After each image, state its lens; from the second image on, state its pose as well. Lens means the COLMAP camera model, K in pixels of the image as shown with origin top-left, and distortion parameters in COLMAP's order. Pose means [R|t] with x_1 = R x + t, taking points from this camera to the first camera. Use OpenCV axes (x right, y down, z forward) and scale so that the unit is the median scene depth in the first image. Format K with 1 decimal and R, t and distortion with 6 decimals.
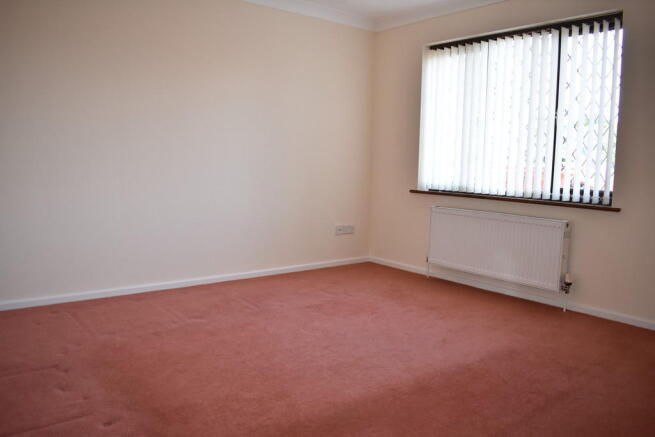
lens RADIAL K [[514.7, 0, 327.4], [0, 514.7, 218.5], [0, 0, 1]] dist [-0.088178, 0.007959]
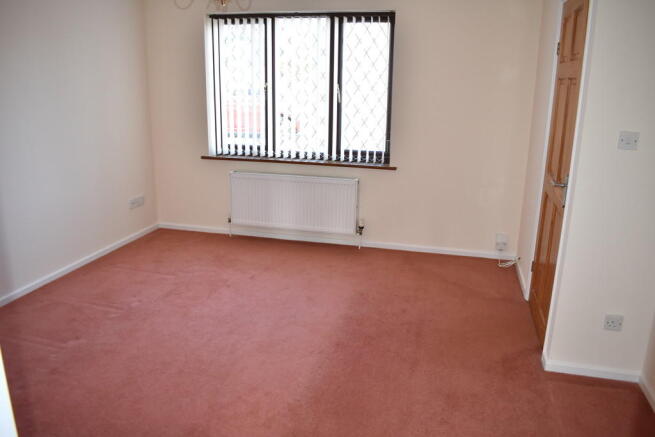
lens RADIAL K [[514.7, 0, 329.2], [0, 514.7, 219.8], [0, 0, 1]] dist [-0.088178, 0.007959]
pose [[0.790436, -0.174300, 0.587222, -0.350882], [0.071947, 0.978443, 0.193579, -0.148173], [-0.608304, -0.110763, 0.785937, 0.020451]]
